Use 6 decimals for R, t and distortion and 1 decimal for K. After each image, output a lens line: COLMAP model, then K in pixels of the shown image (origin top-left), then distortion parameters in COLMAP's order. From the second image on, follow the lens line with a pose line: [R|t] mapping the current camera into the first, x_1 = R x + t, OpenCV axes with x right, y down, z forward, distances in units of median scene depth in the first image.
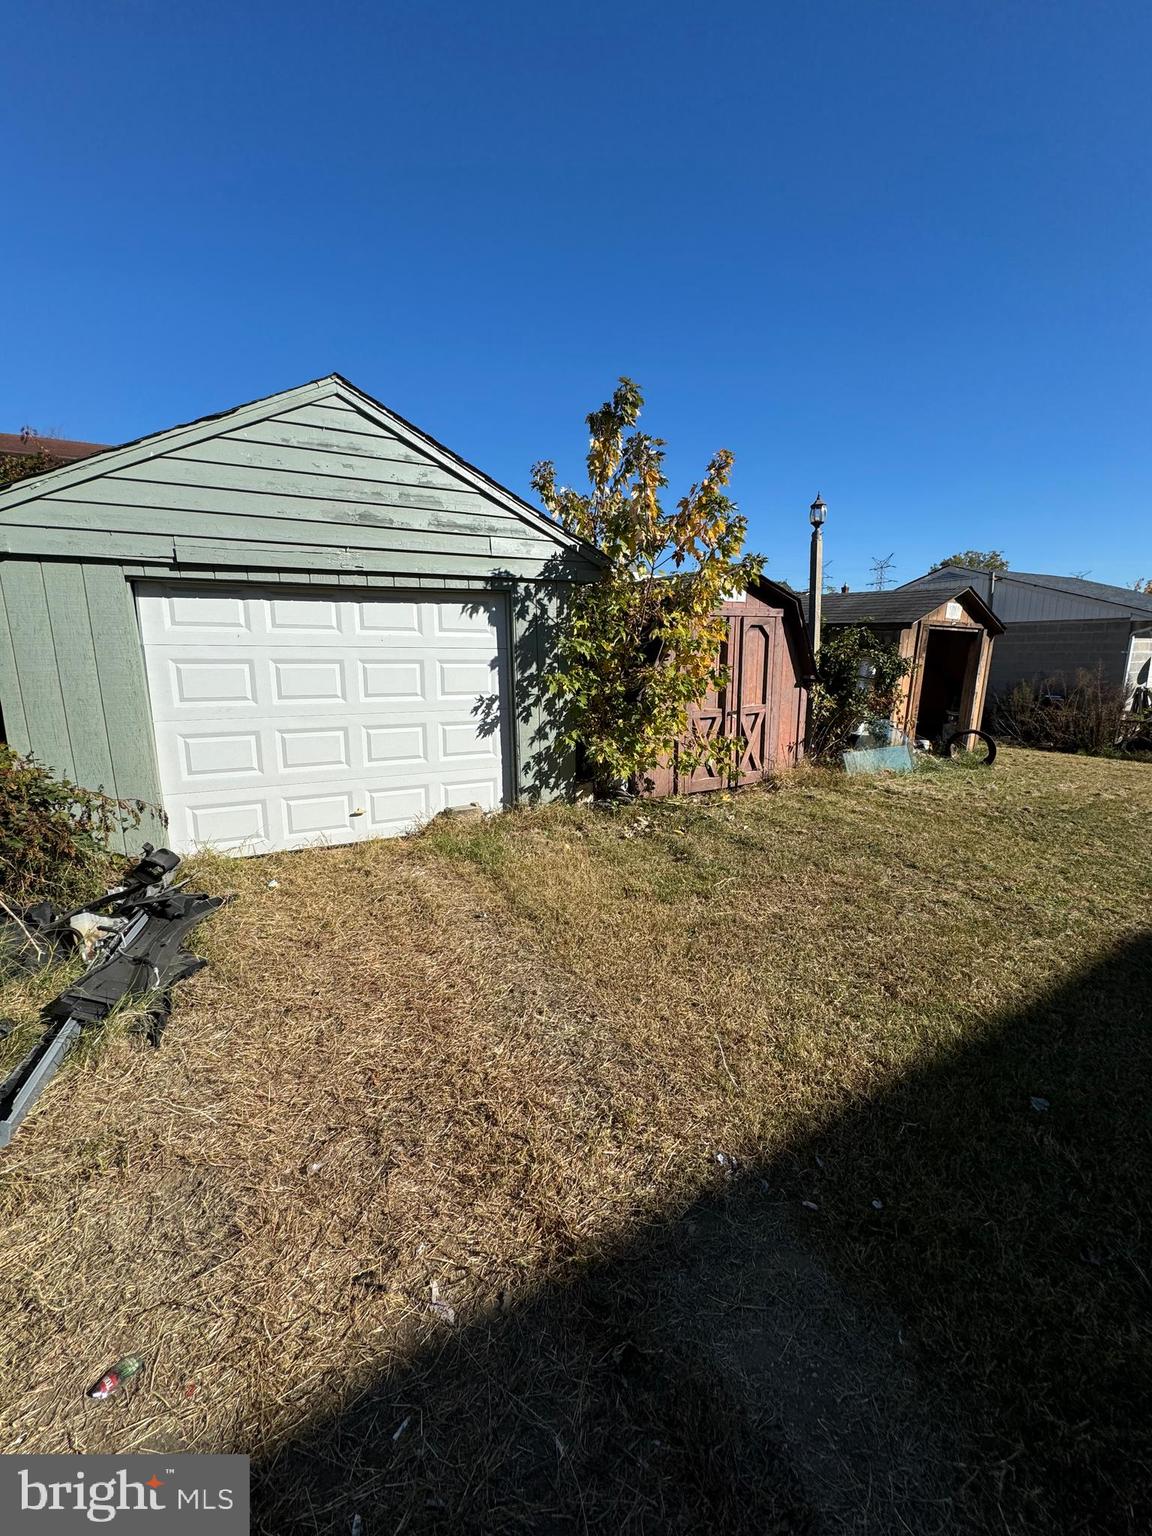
lens RADIAL K [[612.3, 0, 577.4], [0, 612.3, 768.5], [0, 0, 1]] dist [-0.003001, 0.000600]
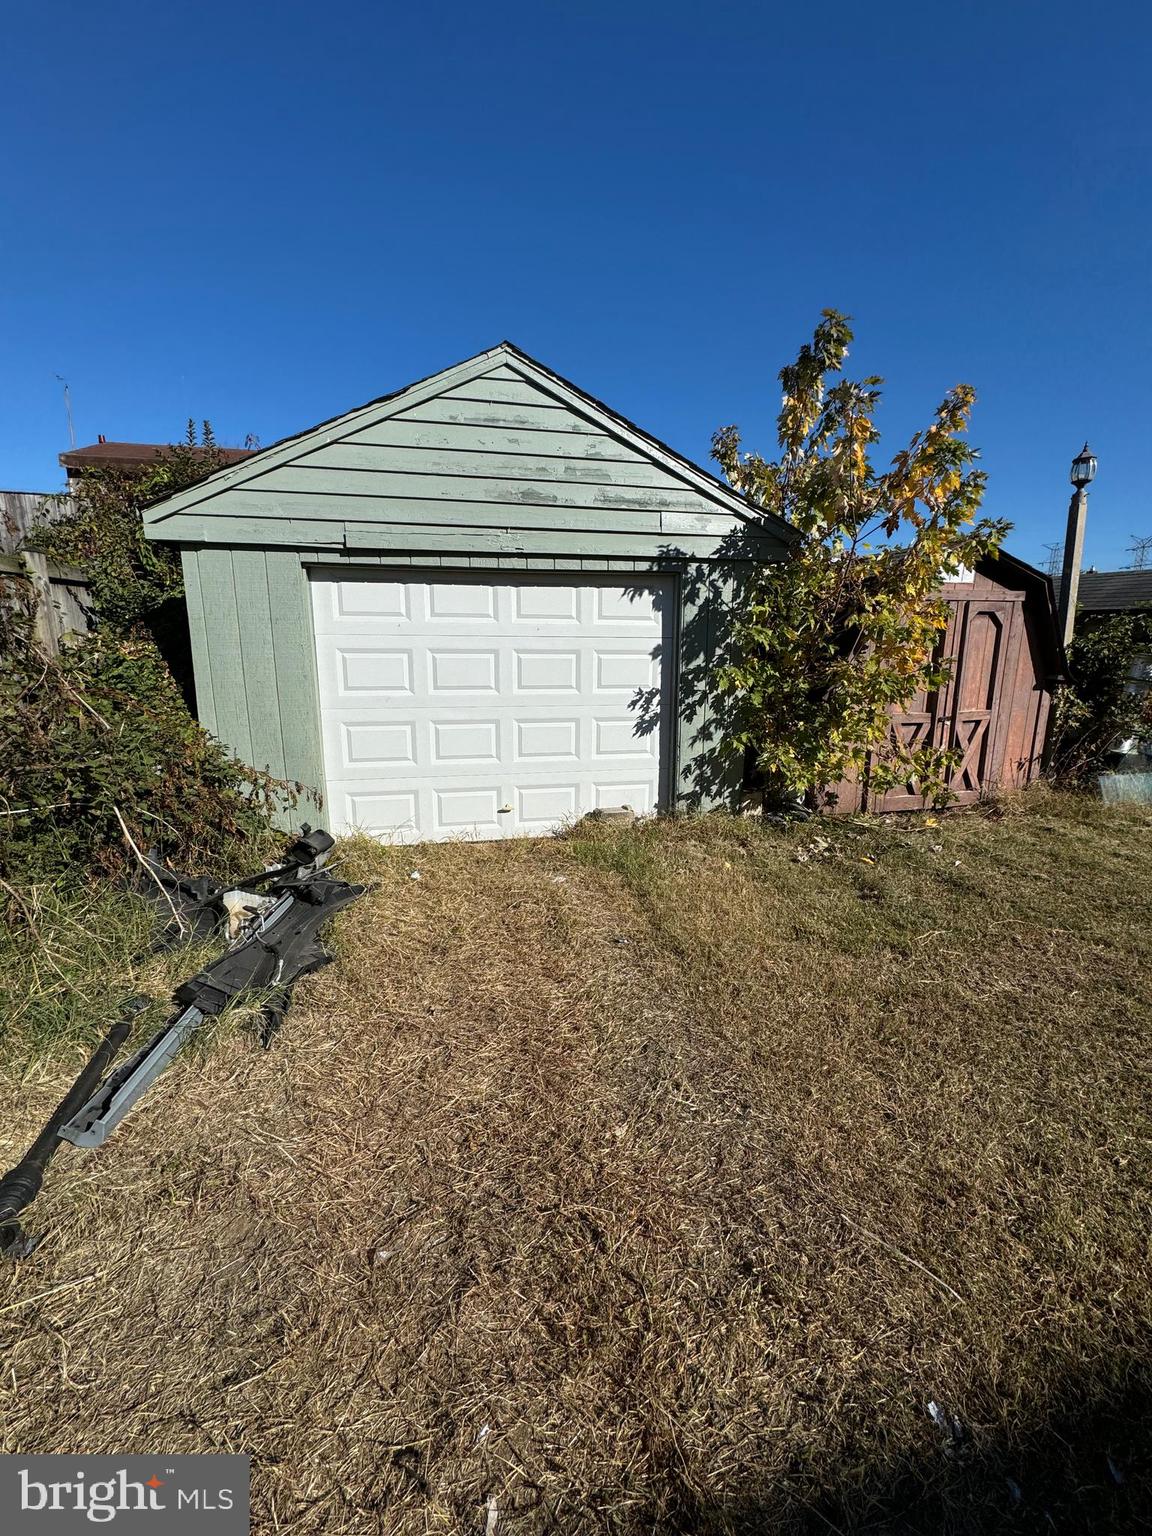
lens RADIAL K [[612.3, 0, 577.4], [0, 612.3, 768.5], [0, 0, 1]] dist [-0.003001, 0.000600]
pose [[0.962512, 0.062469, -0.263947, -0.000651], [-0.059932, 0.998046, 0.017661, -0.012842], [0.264534, -0.001180, 0.964376, 0.108941]]
